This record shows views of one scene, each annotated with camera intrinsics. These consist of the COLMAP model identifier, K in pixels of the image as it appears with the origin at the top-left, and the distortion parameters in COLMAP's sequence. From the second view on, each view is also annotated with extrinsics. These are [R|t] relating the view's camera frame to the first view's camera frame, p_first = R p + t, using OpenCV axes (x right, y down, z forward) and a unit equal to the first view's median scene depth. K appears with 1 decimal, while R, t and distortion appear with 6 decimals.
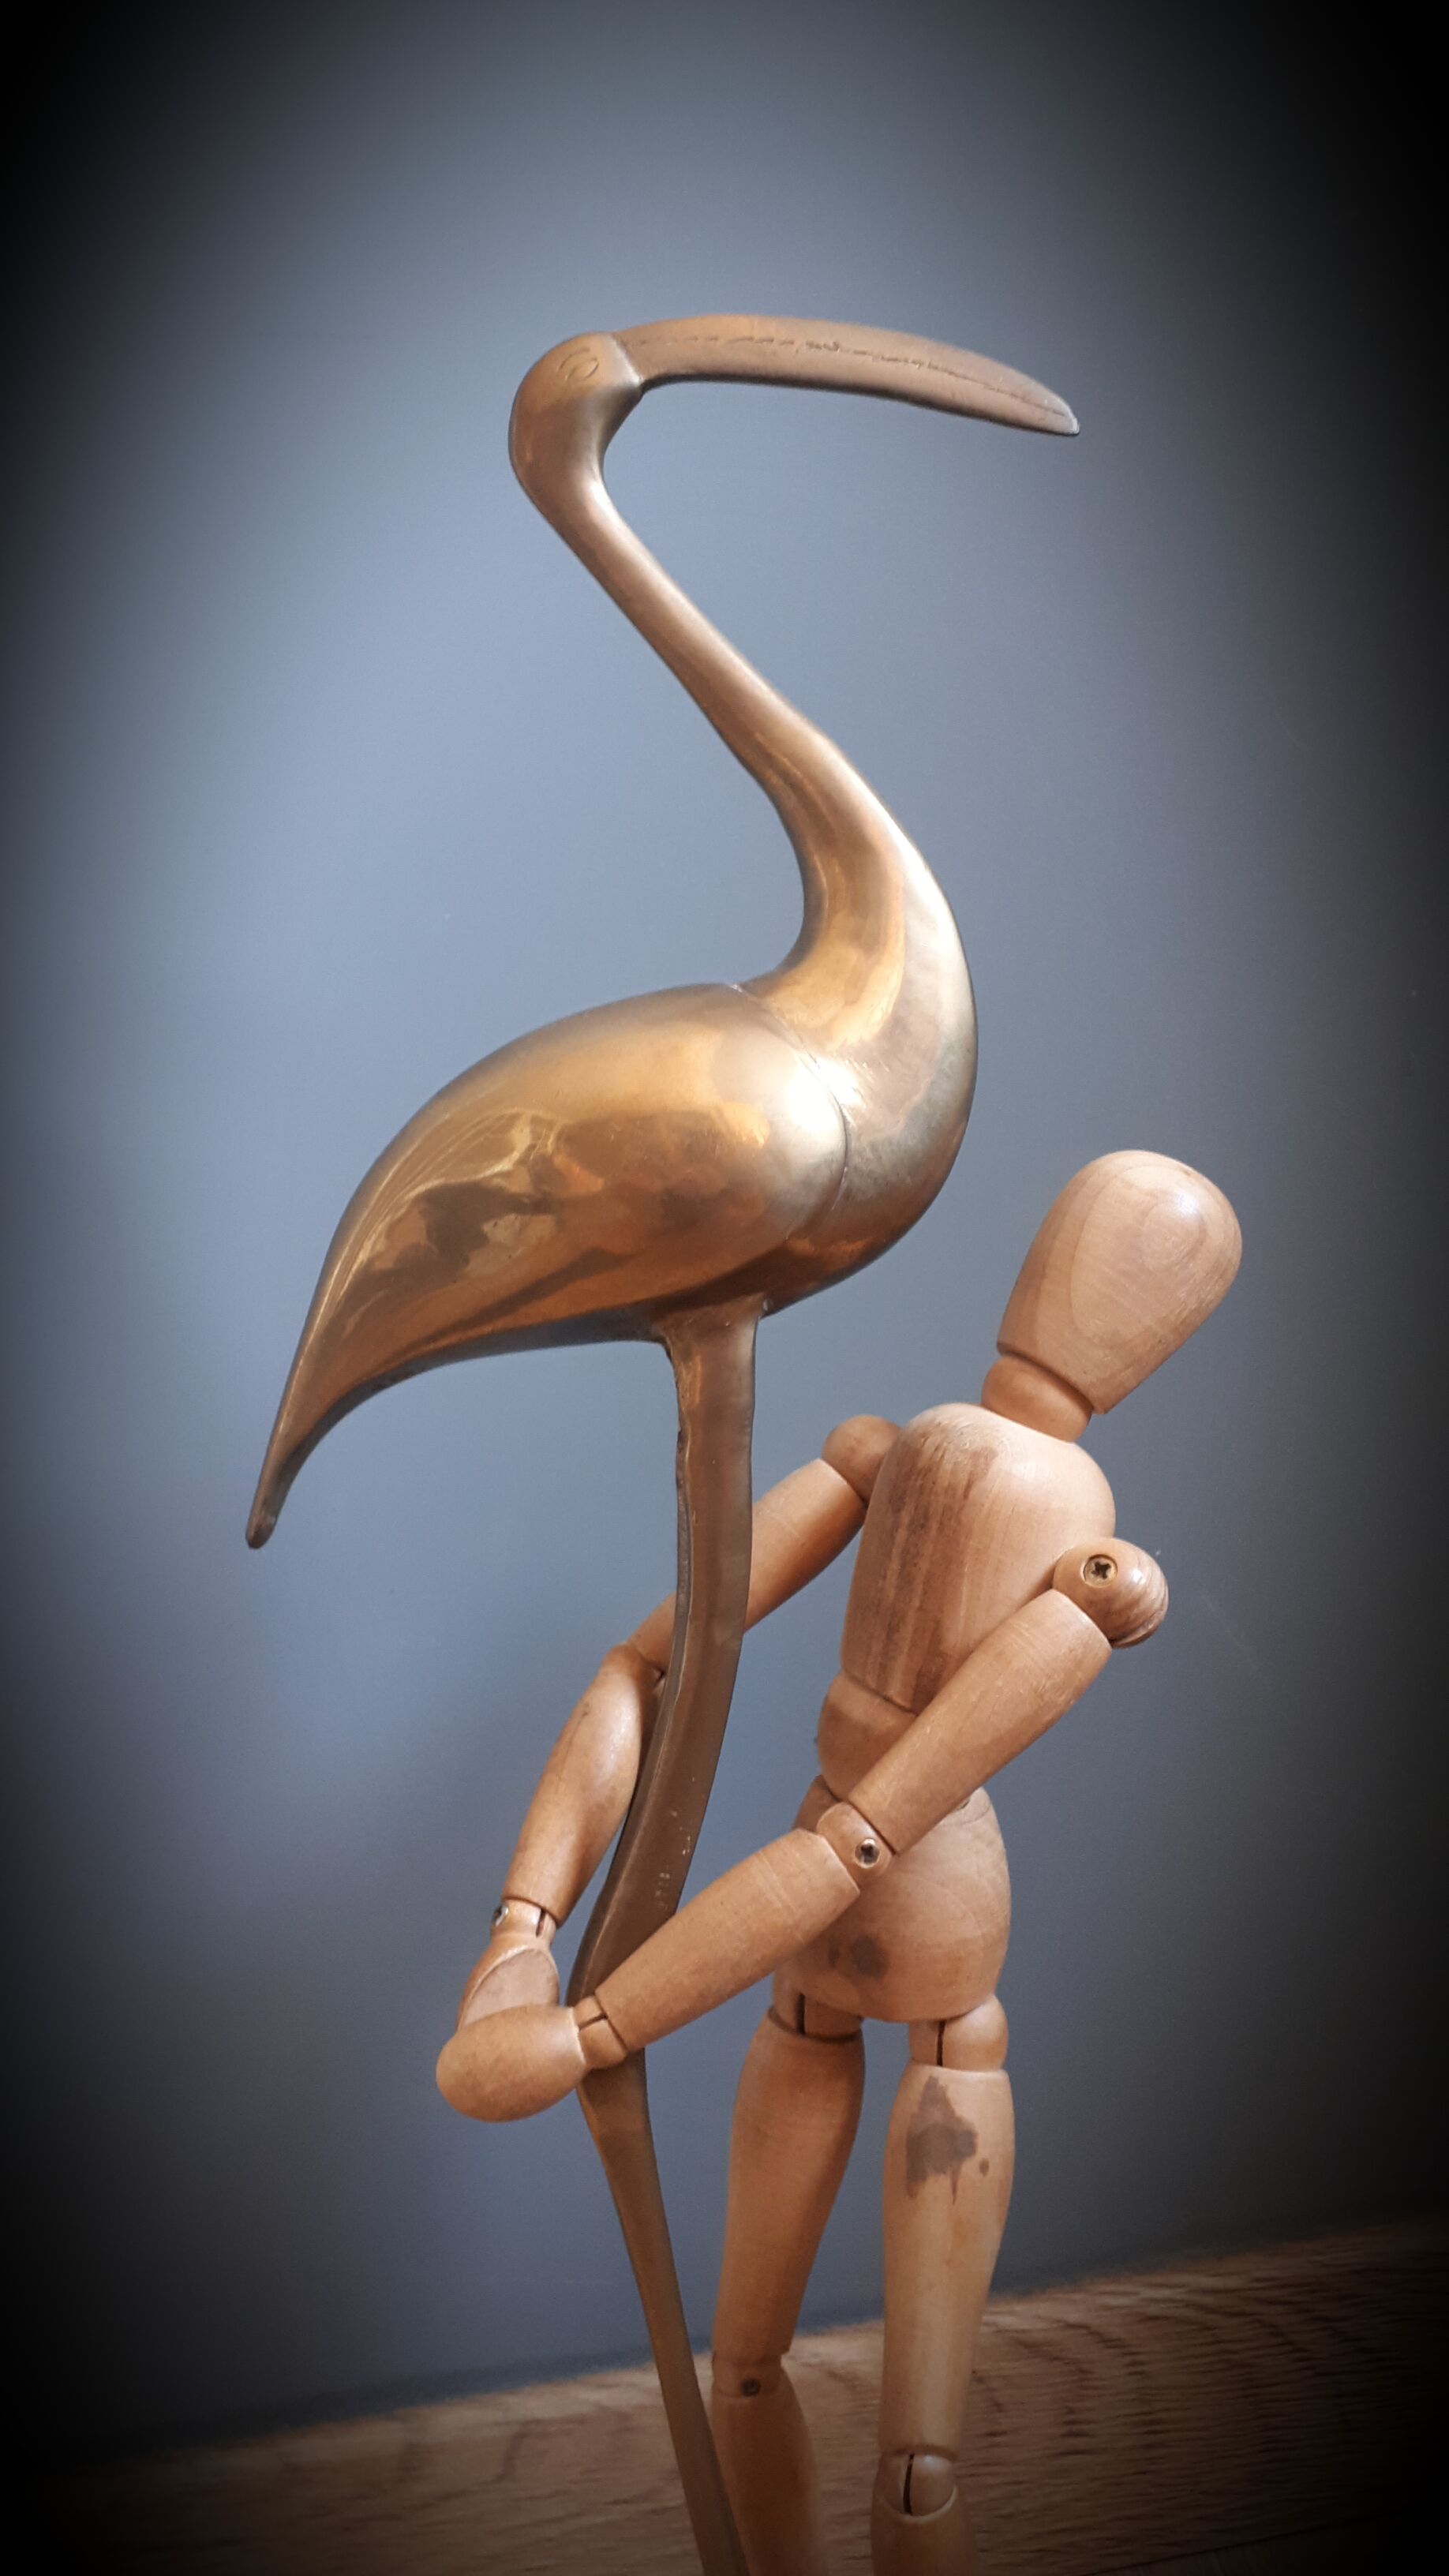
lens RADIAL K [[2058.0, 0, 719.7], [0, 2058.0, 1286.9], [0, 0, 1]] dist [0.192602, -0.455649]
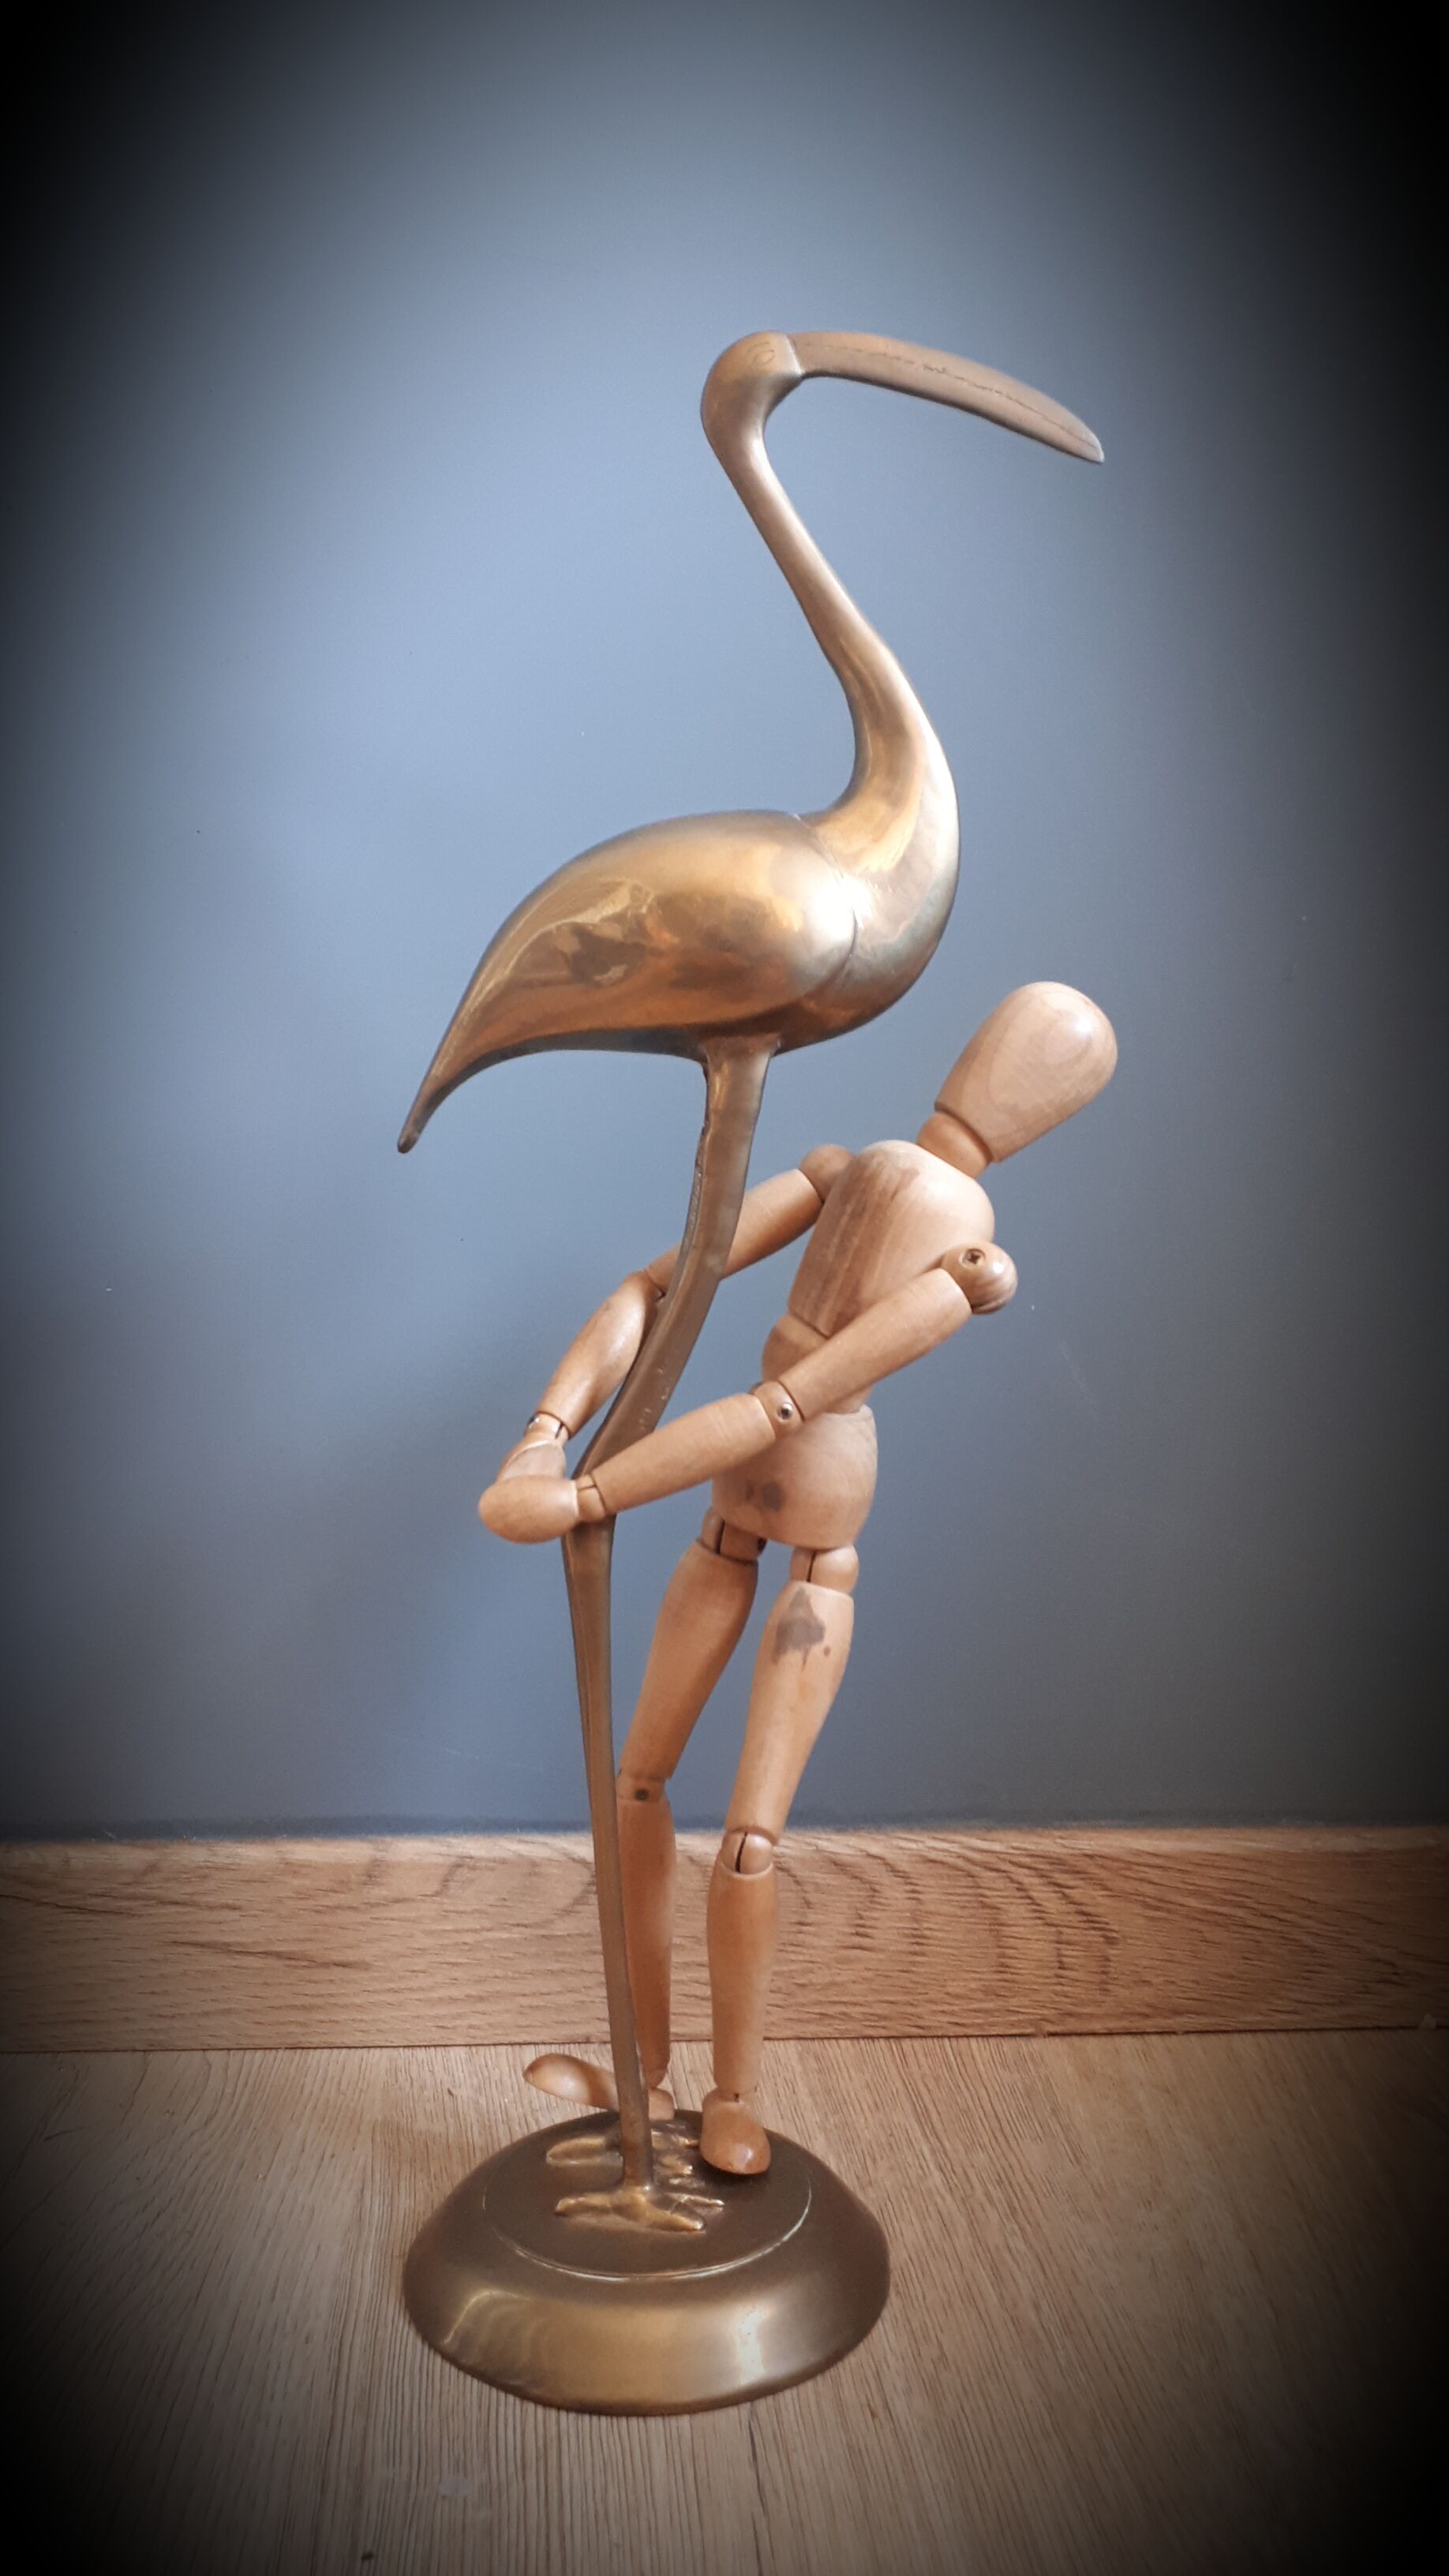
lens RADIAL K [[2058.0, 0, 719.7], [0, 2058.0, 1286.9], [0, 0, 1]] dist [0.192602, -0.455649]
pose [[0.986144, 0.165463, 0.011911, -0.007514], [-0.165890, 0.983903, 0.066442, 0.085701], [-0.000725, -0.067497, 0.997719, -0.441138]]
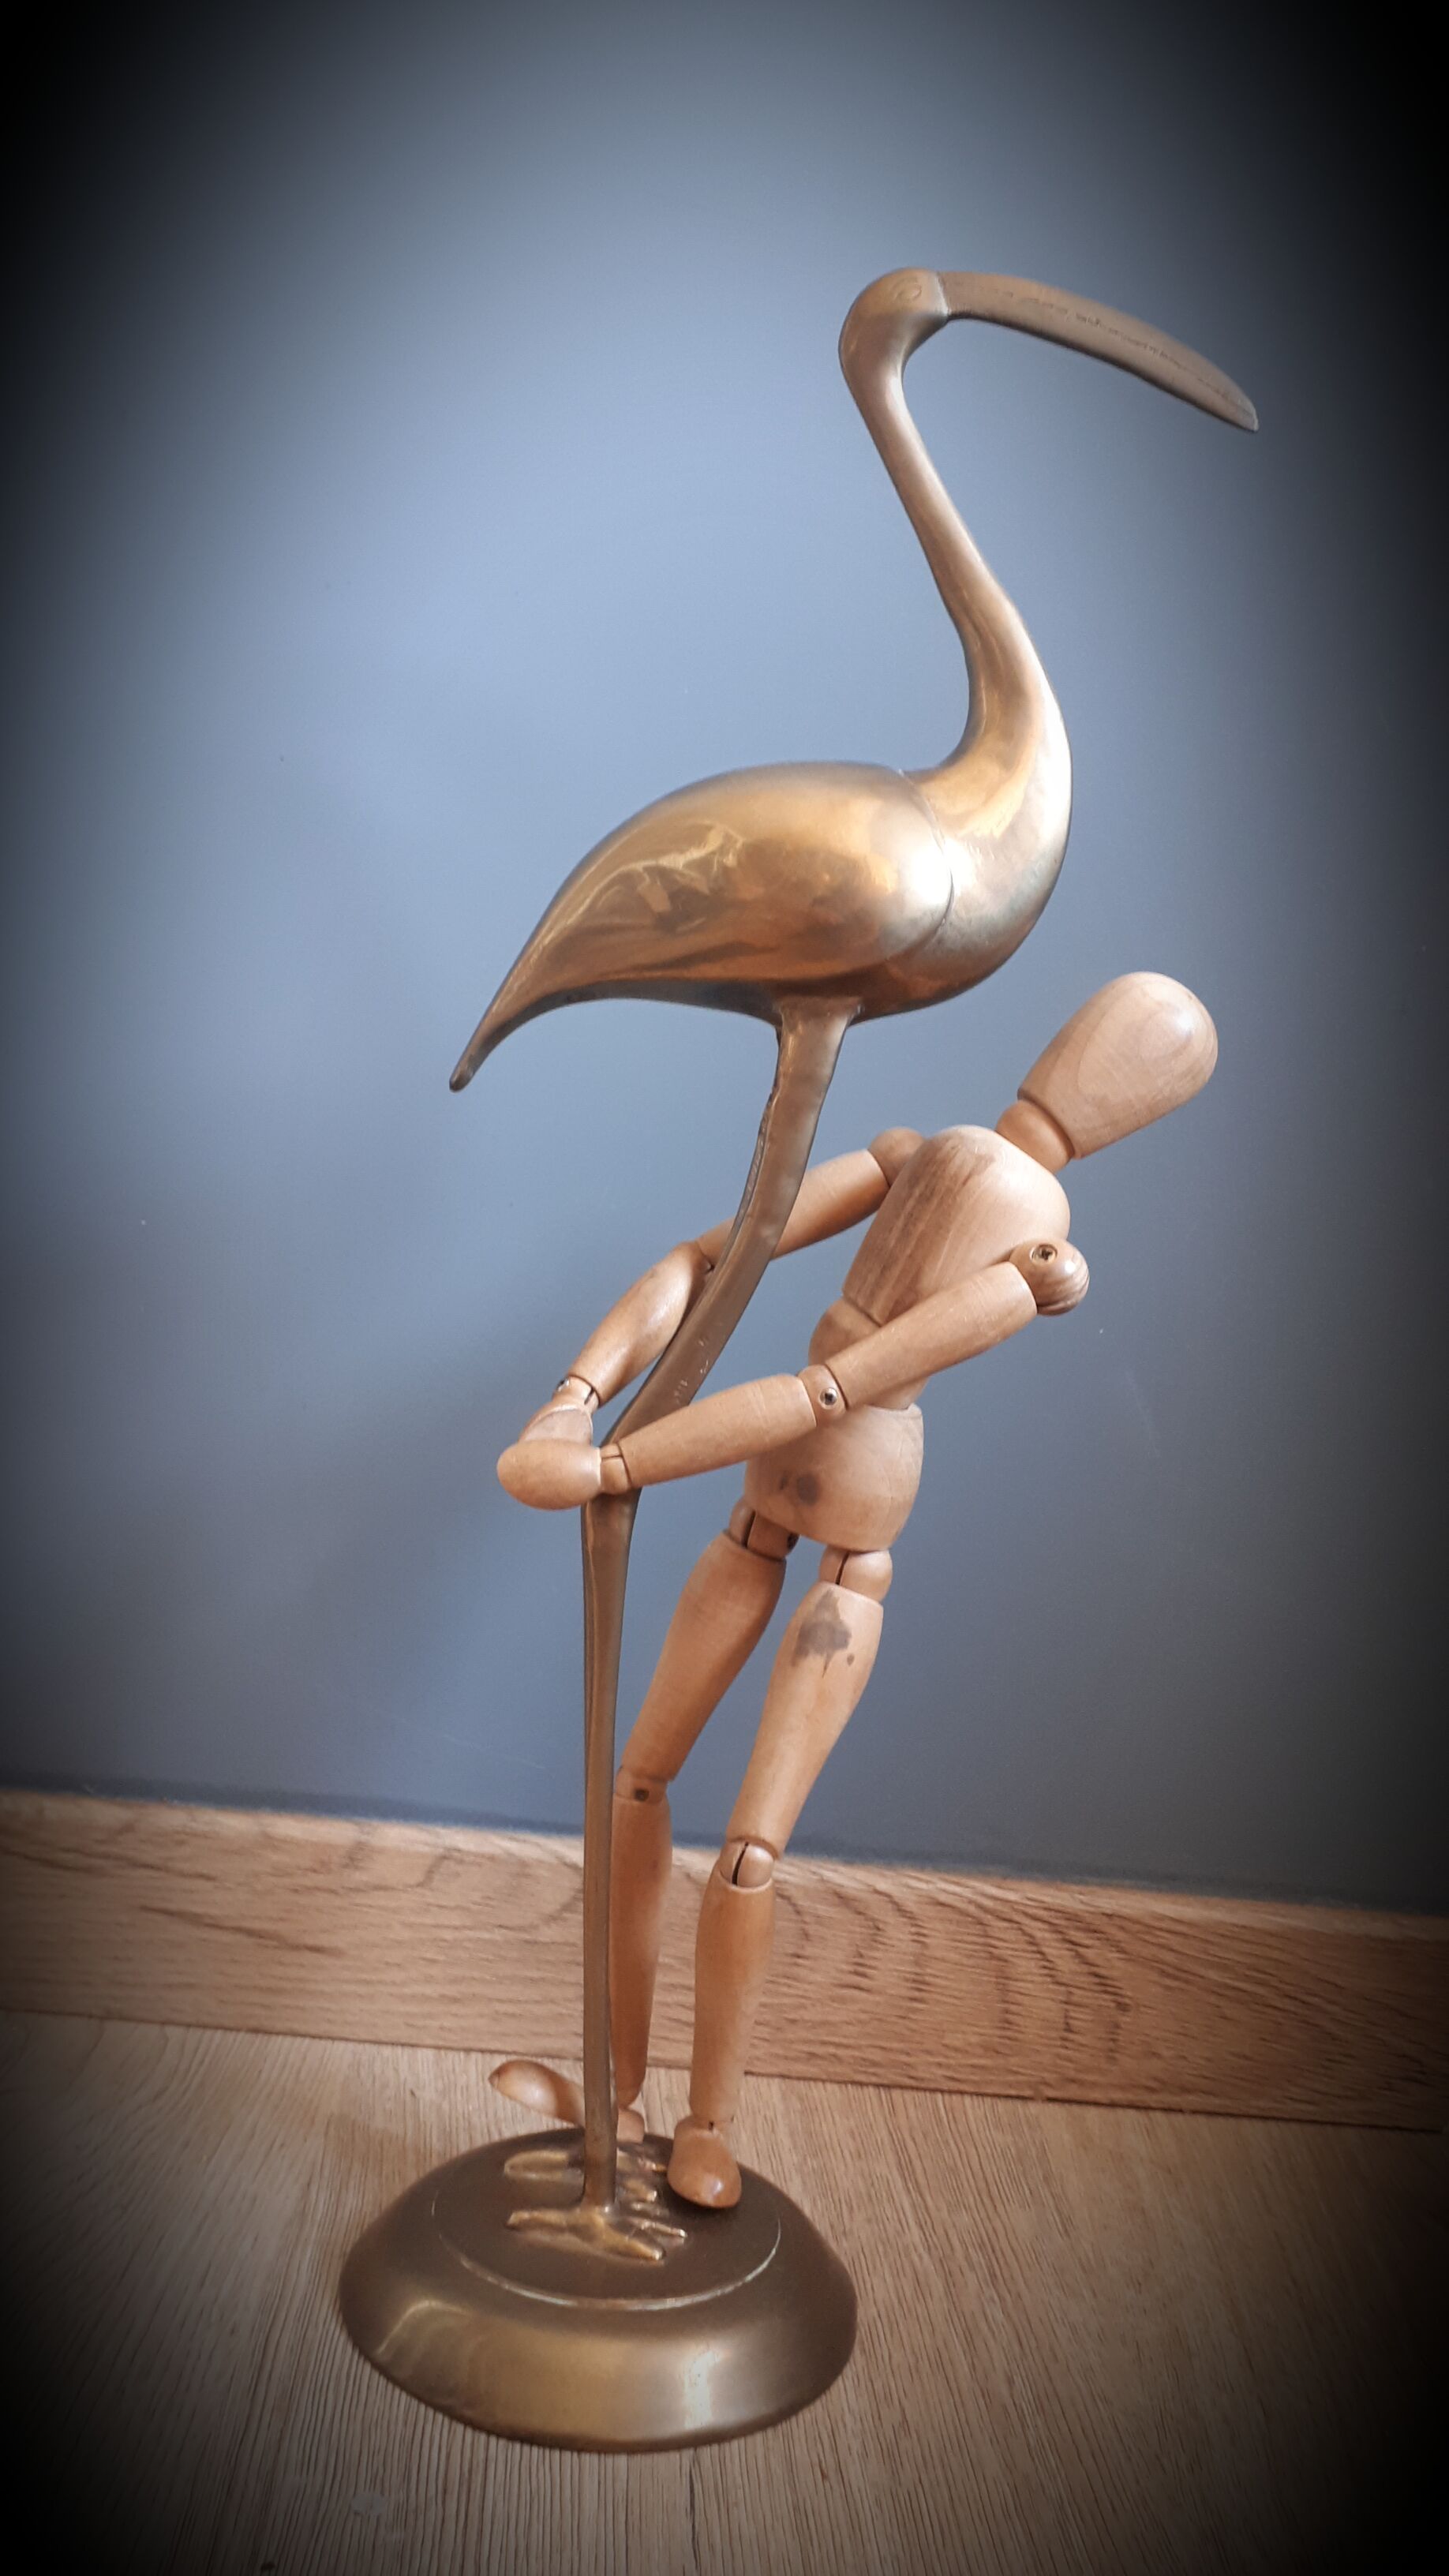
lens RADIAL K [[2073.6, 0, 724.5], [0, 2073.6, 1288.0], [0, 0, 1]] dist [0.187614, -0.462492]
pose [[0.966362, 0.256516, -0.018537, 0.008858], [-0.255333, 0.965543, 0.050315, 0.137404], [0.030804, -0.043889, 0.998561, -0.374873]]
